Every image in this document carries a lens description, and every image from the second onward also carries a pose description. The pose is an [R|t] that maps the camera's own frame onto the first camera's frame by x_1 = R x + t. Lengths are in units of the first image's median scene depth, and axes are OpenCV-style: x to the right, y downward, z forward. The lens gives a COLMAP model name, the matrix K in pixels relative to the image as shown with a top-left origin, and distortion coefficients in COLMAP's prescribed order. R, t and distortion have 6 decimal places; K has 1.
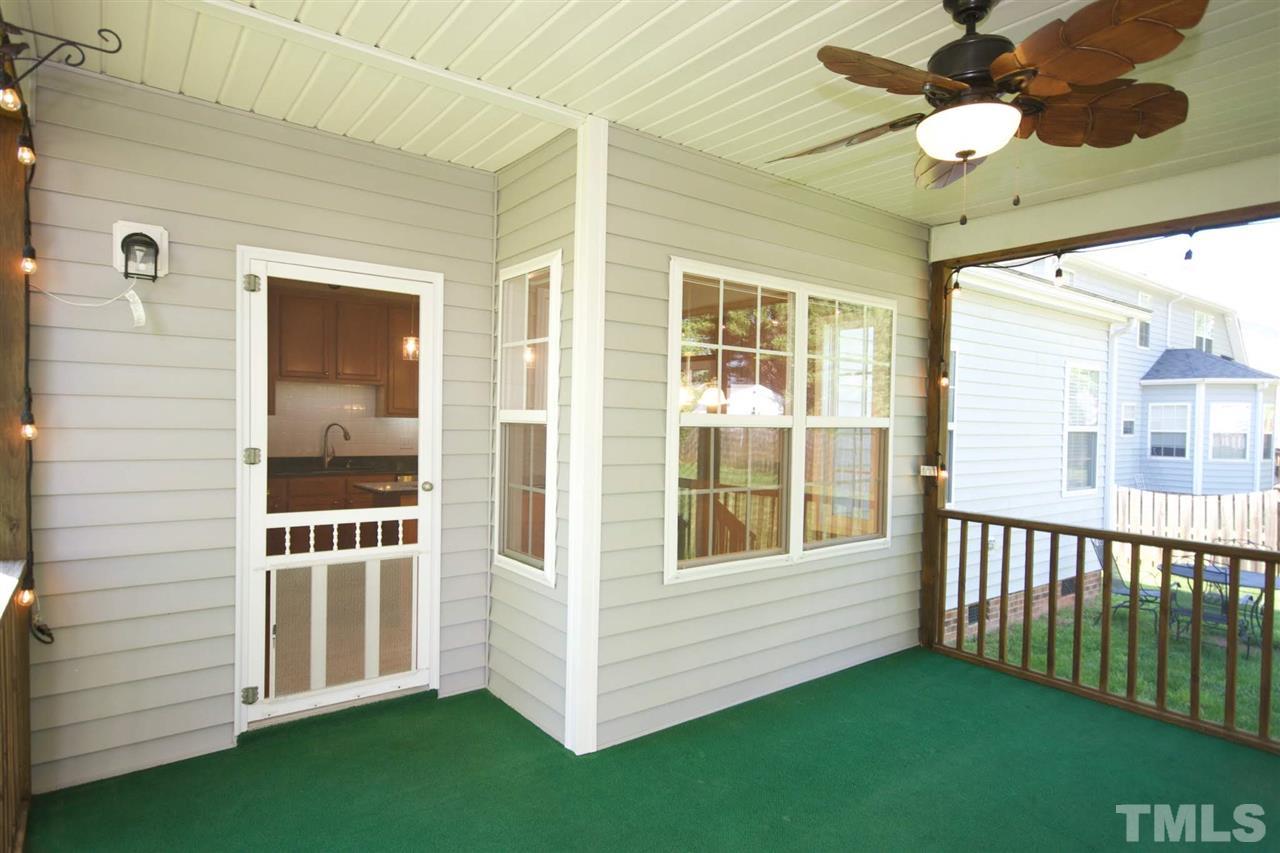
lens RADIAL K [[705.9, 0, 643.1], [0, 705.9, 430.8], [0, 0, 1]] dist [0.017170, 0.003159]
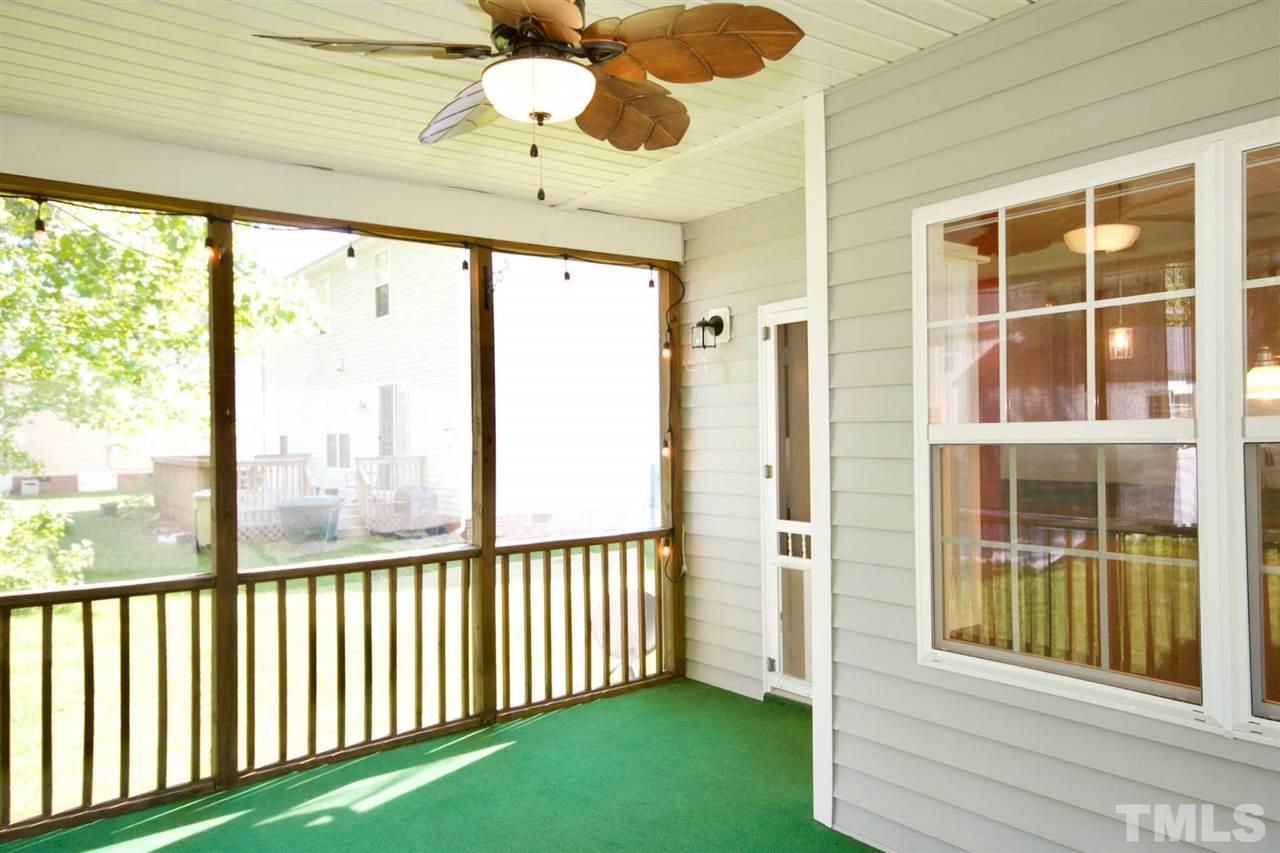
lens RADIAL K [[927.0, 0, 628.8], [0, 927.0, 429.1], [0, 0, 1]] dist [0.016342, 0.010660]
pose [[-0.027318, -0.028843, -0.999211, 1.068817], [-0.010443, 0.999537, -0.028567, 0.010667], [0.999572, 0.009654, -0.027606, 0.785794]]
